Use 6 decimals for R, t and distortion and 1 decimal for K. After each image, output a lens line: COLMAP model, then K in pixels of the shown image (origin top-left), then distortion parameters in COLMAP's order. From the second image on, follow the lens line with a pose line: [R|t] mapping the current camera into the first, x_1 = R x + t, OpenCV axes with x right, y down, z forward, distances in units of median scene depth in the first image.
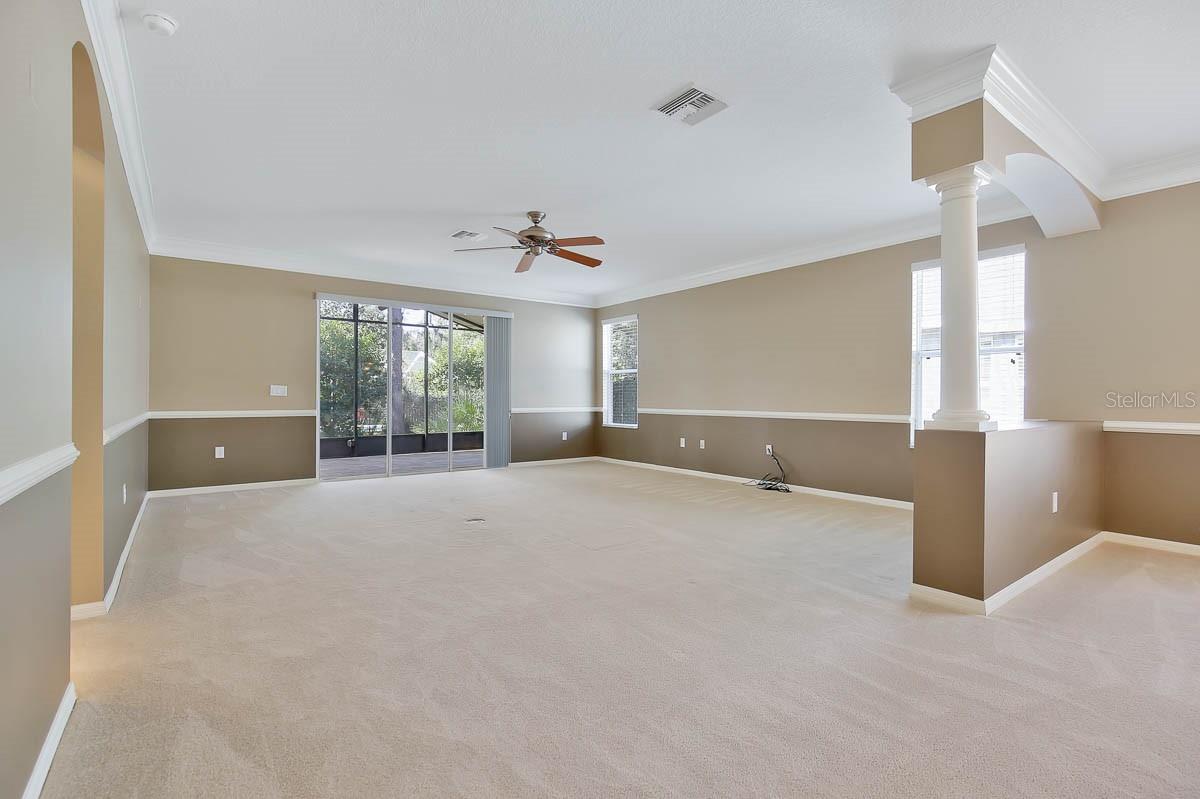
lens RADIAL K [[551.0, 0, 602.9], [0, 551.0, 393.8], [0, 0, 1]] dist [0.005261, -0.001684]
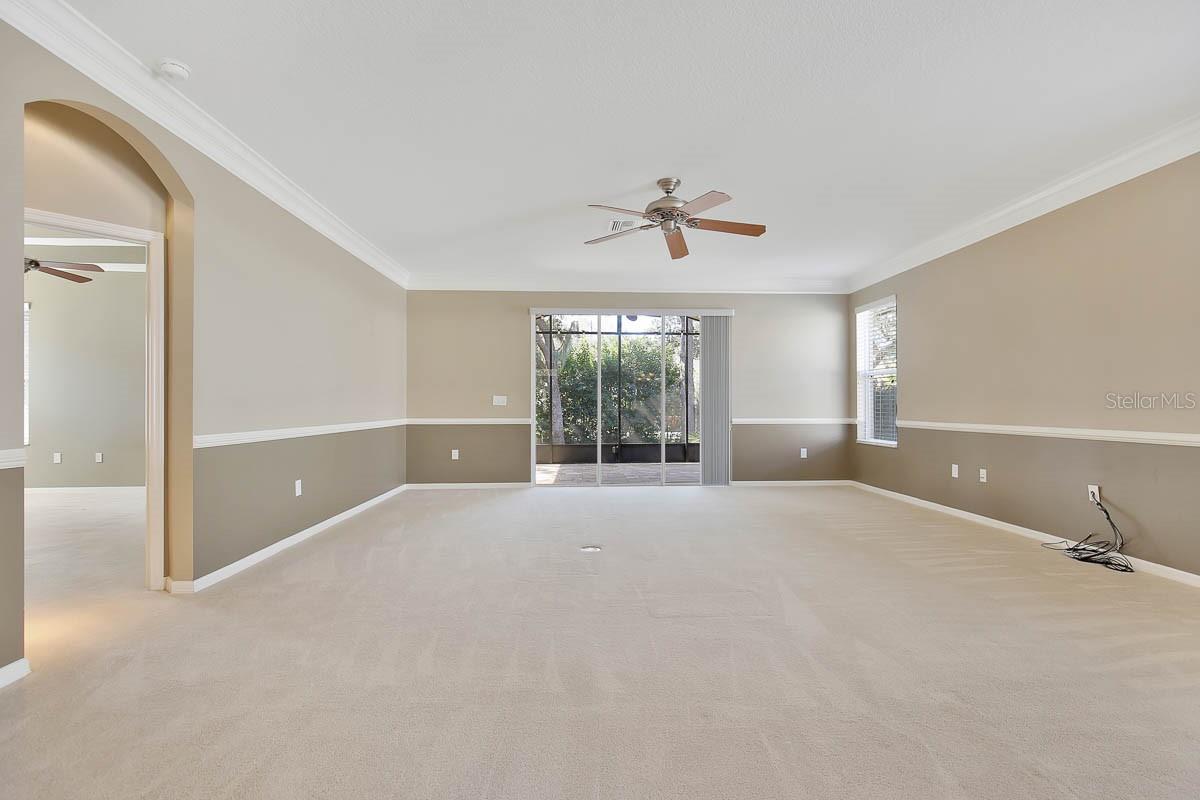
lens RADIAL K [[551.0, 0, 603.9], [0, 551.0, 402.9], [0, 0, 1]] dist [0.005261, -0.001684]
pose [[0.825979, -0.005349, -0.563676, 0.198722], [0.005360, 0.999984, -0.001636, 0.002372], [0.563676, -0.001670, 0.825994, 0.206880]]
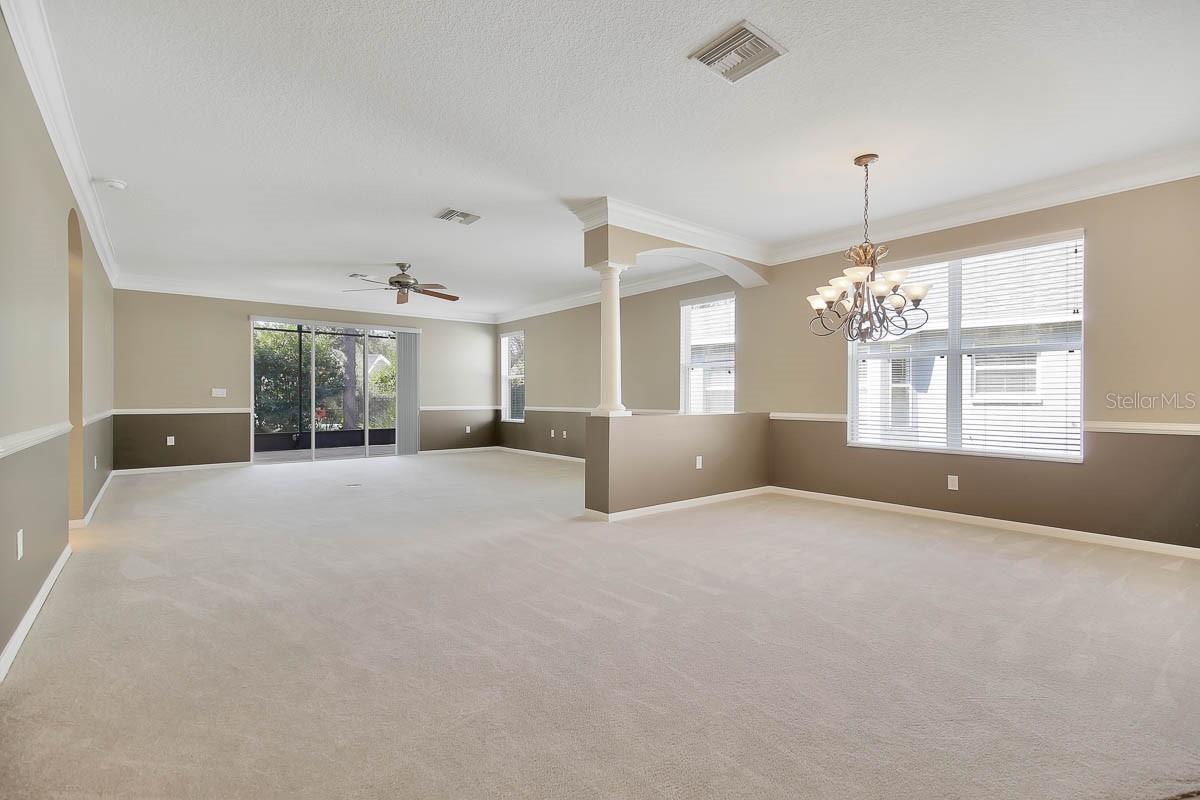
lens RADIAL K [[551.0, 0, 607.3], [0, 551.0, 397.2], [0, 0, 1]] dist [0.005261, -0.001684]
pose [[0.999283, -0.001560, 0.037822, 0.257012], [0.001377, 0.999987, 0.004850, -0.000341], [-0.037829, -0.004794, 0.999273, -0.304087]]
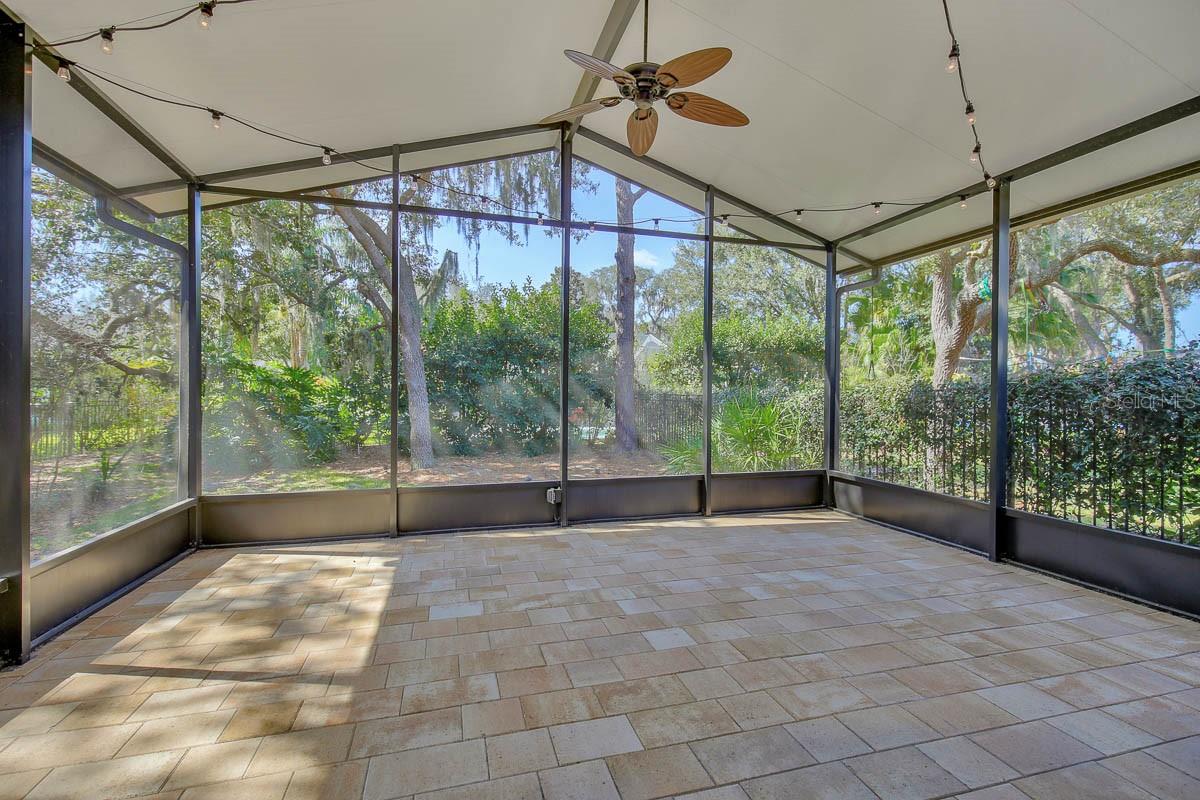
lens RADIAL K [[551.0, 0, 607.0], [0, 551.0, 398.4], [0, 0, 1]] dist [0.005261, -0.001684]
pose [[0.933558, 0.009396, -0.358302, -0.436936], [-0.004285, 0.999877, 0.015058, 0.004441], [0.358400, -0.012522, 0.933484, 1.016121]]
